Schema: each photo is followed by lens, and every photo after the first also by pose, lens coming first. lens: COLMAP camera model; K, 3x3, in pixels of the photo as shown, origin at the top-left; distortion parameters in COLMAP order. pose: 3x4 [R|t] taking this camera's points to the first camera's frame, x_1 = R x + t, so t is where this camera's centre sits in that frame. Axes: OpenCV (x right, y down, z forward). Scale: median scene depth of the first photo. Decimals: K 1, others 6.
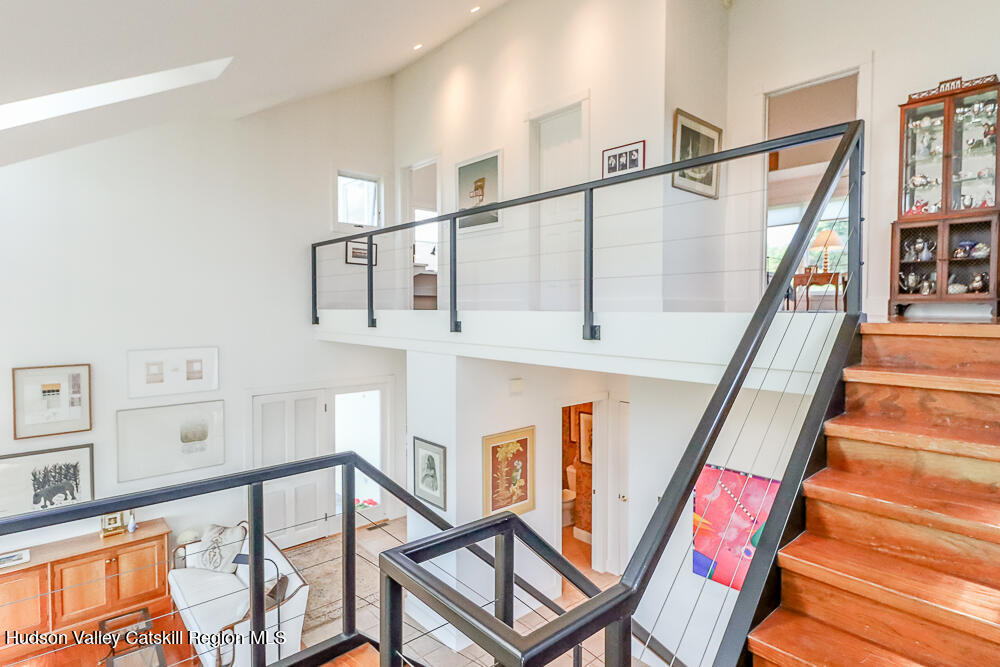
lens RADIAL K [[525.1, 0, 500.0], [0, 525.1, 333.5], [0, 0, 1]] dist [0.026543, -0.015988]
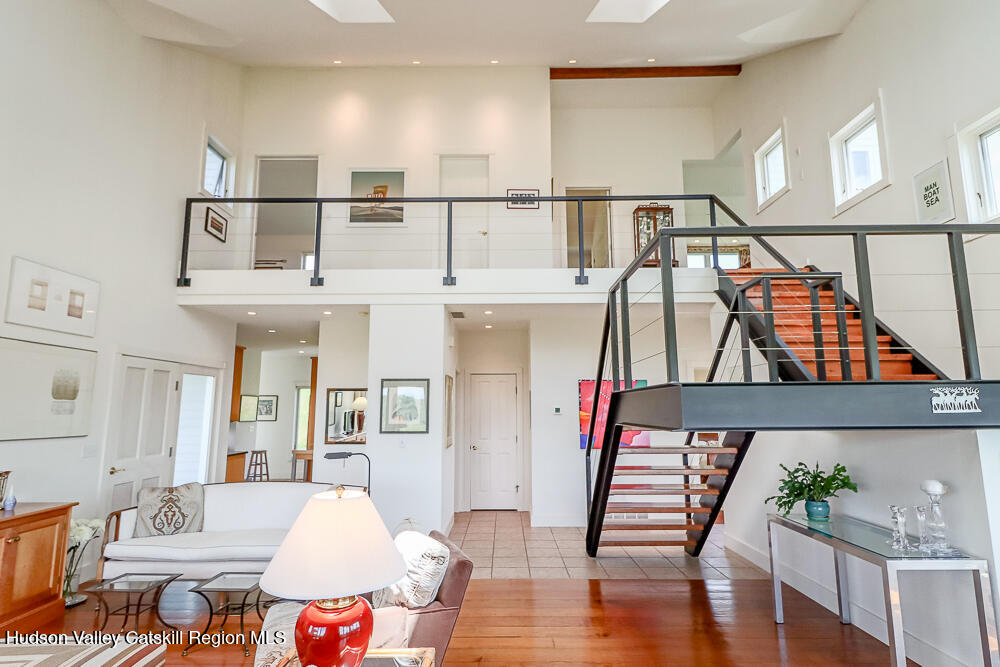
lens RADIAL K [[525.1, 0, 500.0], [0, 525.1, 333.5], [0, 0, 1]] dist [0.026543, -0.015988]
pose [[0.677597, 0.101993, 0.728326, -0.730912], [0.034222, 0.984891, -0.169761, 0.266321], [-0.734637, 0.139954, 0.663869, 0.045781]]
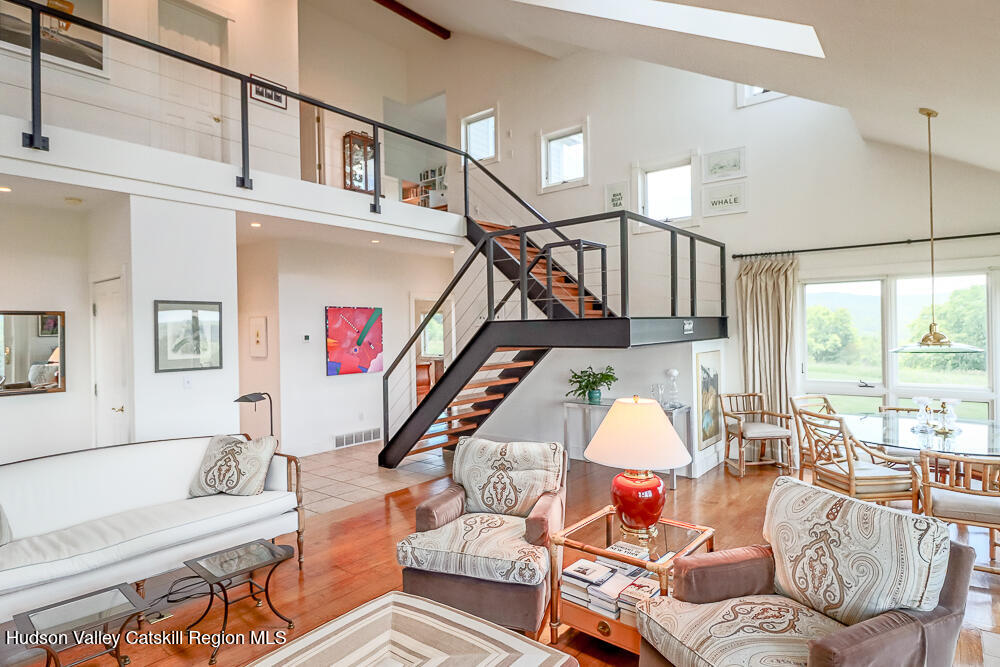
lens RADIAL K [[548.0, 0, 500.0], [0, 548.0, 333.5], [0, 0, 1]] dist [-0.001823, -0.001054]
pose [[-0.150214, -0.006511, 0.988632, -0.981107], [0.057308, 0.998240, 0.015282, 0.236530], [-0.986991, 0.058952, -0.149577, 0.526971]]
